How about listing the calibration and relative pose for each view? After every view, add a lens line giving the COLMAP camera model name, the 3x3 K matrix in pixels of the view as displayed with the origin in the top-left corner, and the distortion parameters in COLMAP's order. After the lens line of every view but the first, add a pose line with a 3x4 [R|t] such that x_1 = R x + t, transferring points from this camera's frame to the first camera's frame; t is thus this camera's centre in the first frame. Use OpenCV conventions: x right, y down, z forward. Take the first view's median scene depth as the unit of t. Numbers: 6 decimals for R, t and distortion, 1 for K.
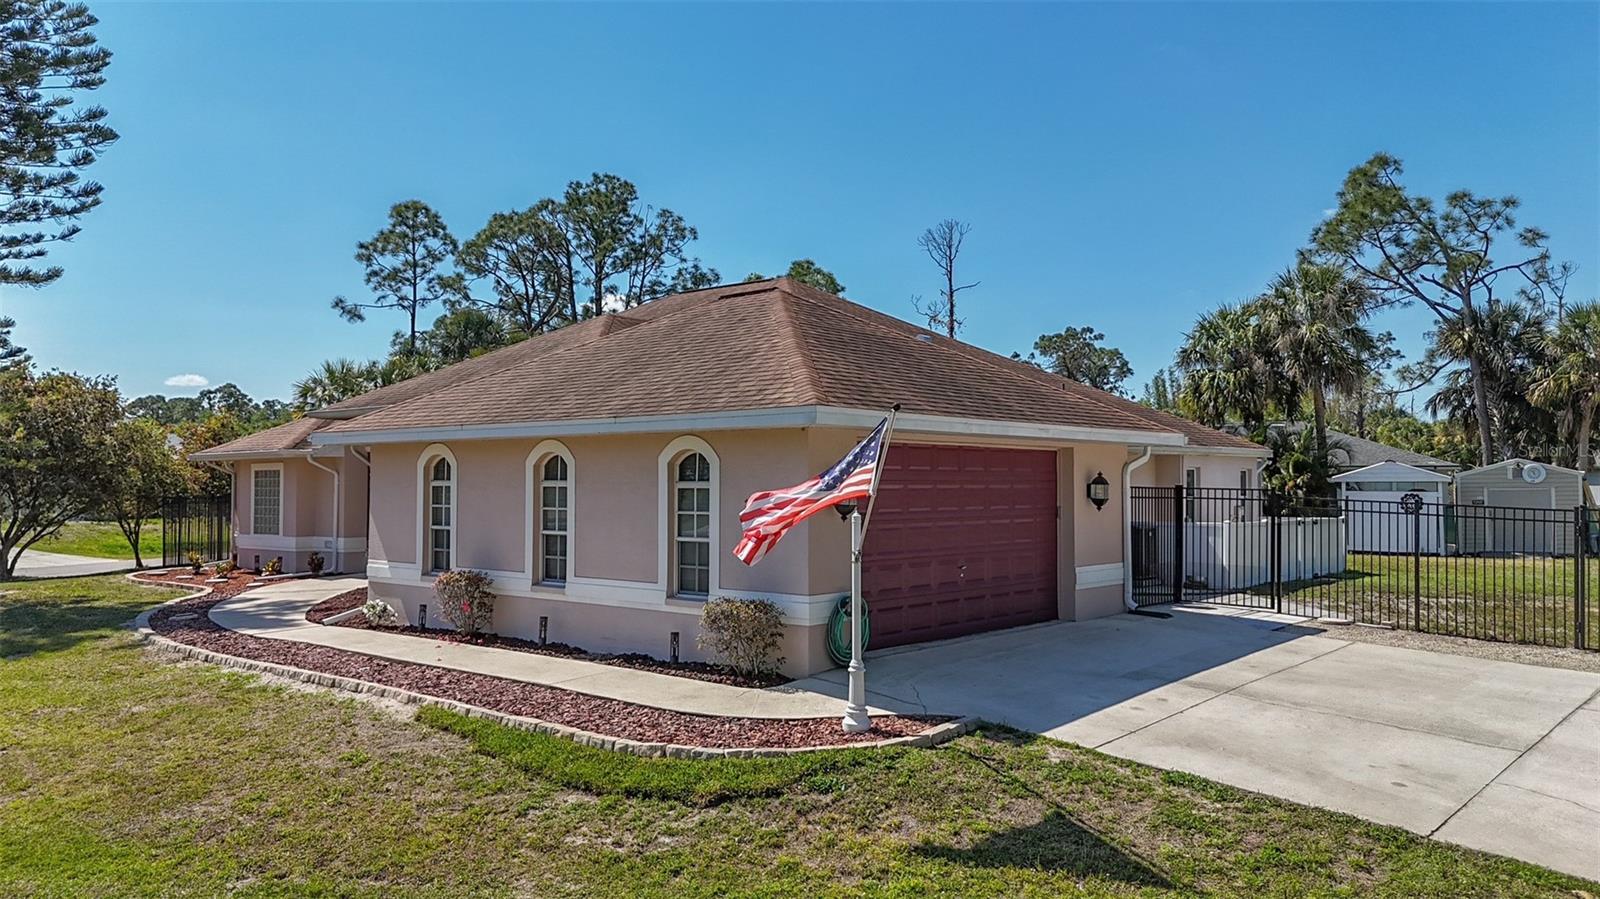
lens RADIAL K [[1187.6, 0, 800.0], [0, 1187.6, 449.5], [0, 0, 1]] dist [0.122180, -0.144919]
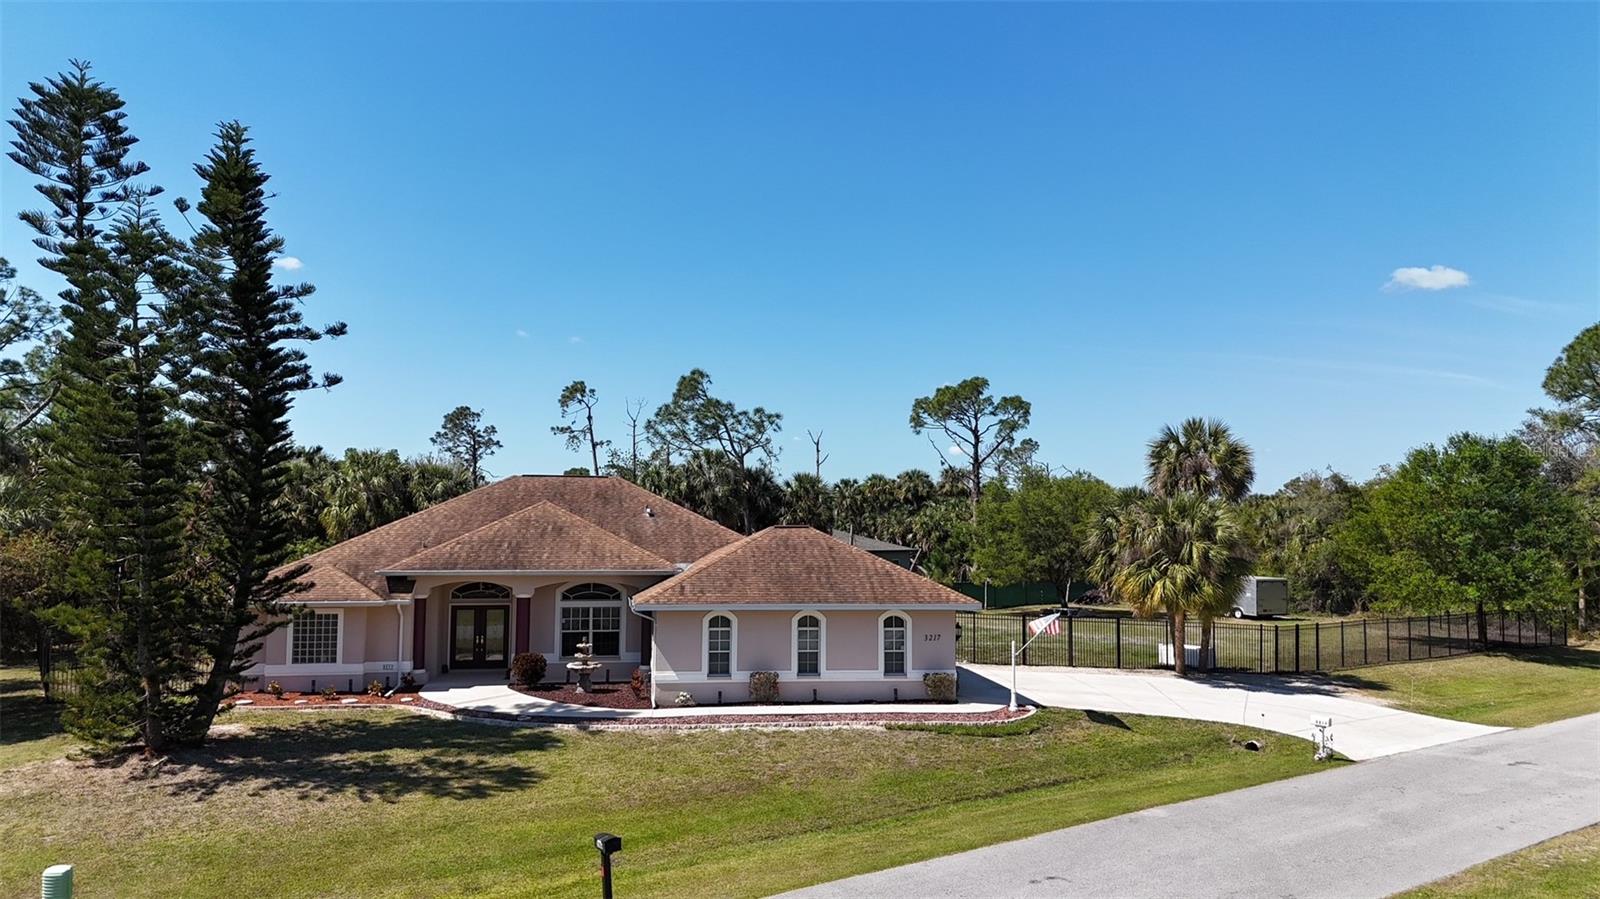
lens RADIAL K [[1187.6, 0, 800.0], [0, 1187.6, 449.5], [0, 0, 1]] dist [0.122180, -0.144919]
pose [[0.653104, 0.052085, 0.755475, -1.890590], [-0.028788, 0.998618, -0.043962, -0.205409], [-0.756721, 0.006963, 0.653701, -0.442383]]
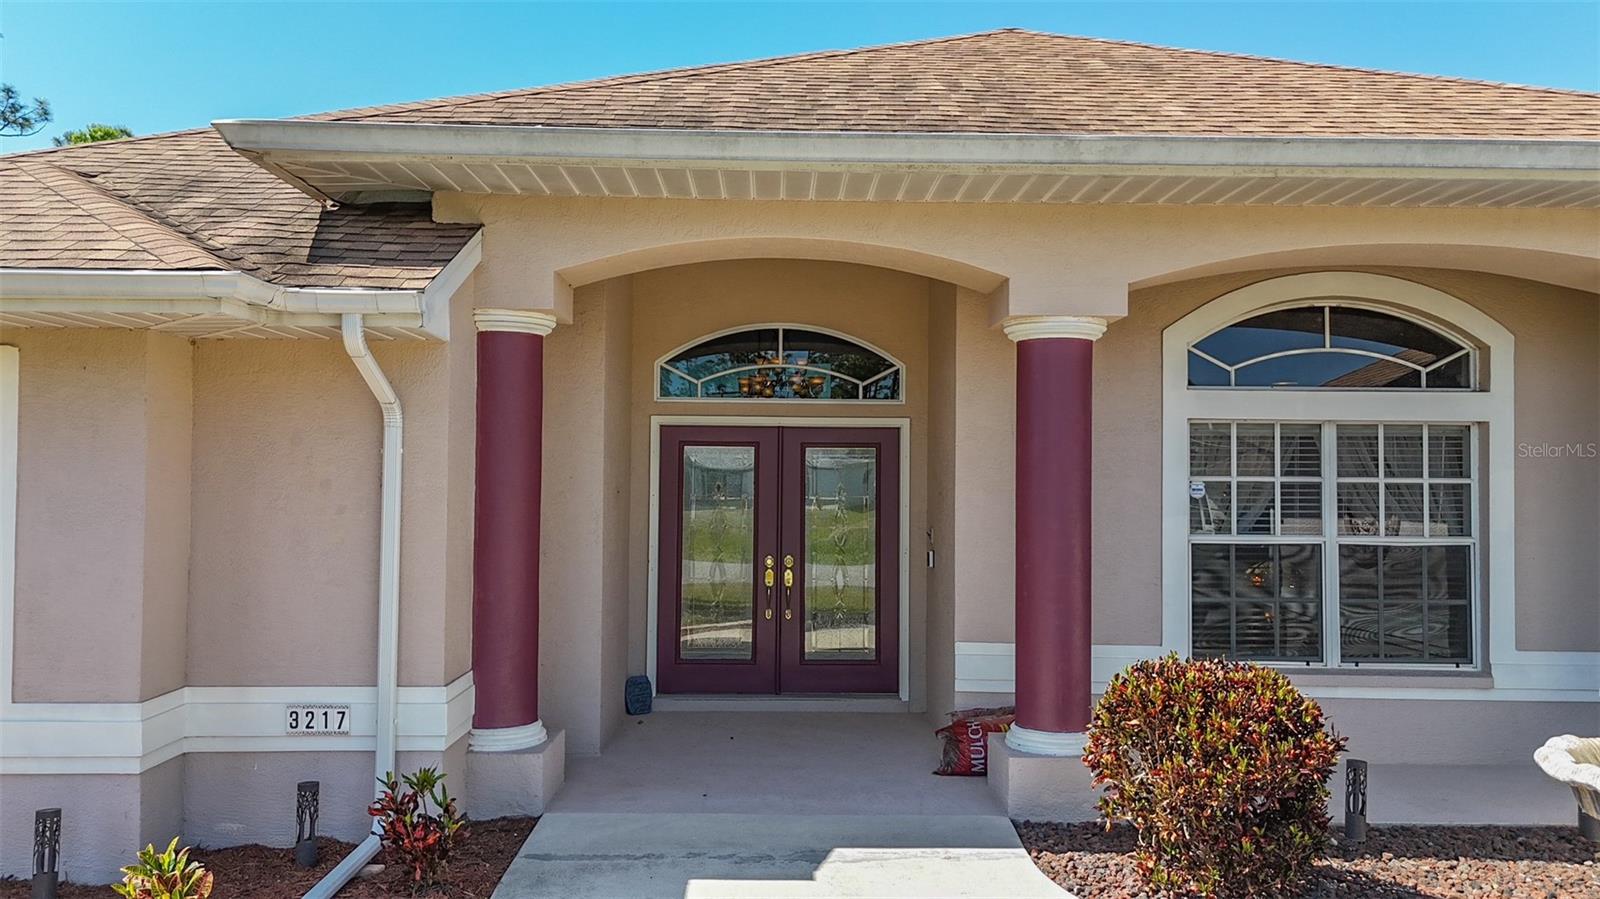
lens RADIAL K [[1187.6, 0, 800.0], [0, 1187.6, 449.5], [0, 0, 1]] dist [0.122180, -0.144919]
pose [[0.744806, 0.021916, 0.666922, -0.797243], [-0.027816, 0.999611, -0.001785, 0.040267], [-0.666702, -0.017221, 0.745126, 1.260841]]
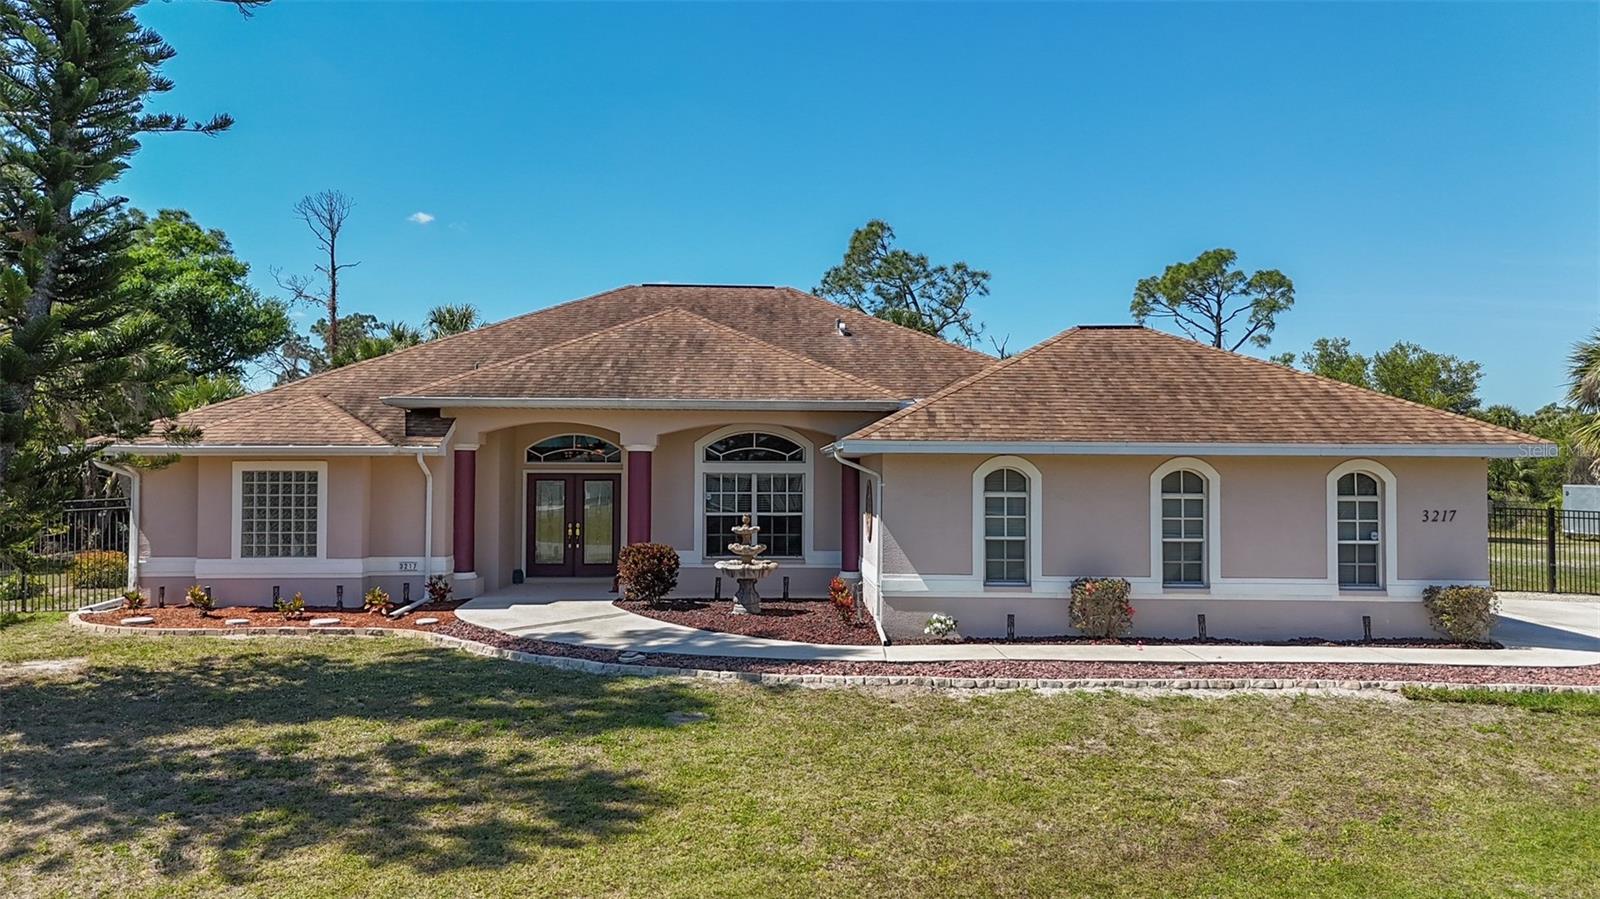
lens RADIAL K [[1187.6, 0, 800.0], [0, 1187.6, 449.5], [0, 0, 1]] dist [0.122180, -0.144919]
pose [[0.740177, 0.017687, 0.672179, -1.216774], [-0.022382, 0.999748, -0.001661, -0.005495], [-0.672039, -0.013815, 0.740387, 0.398438]]
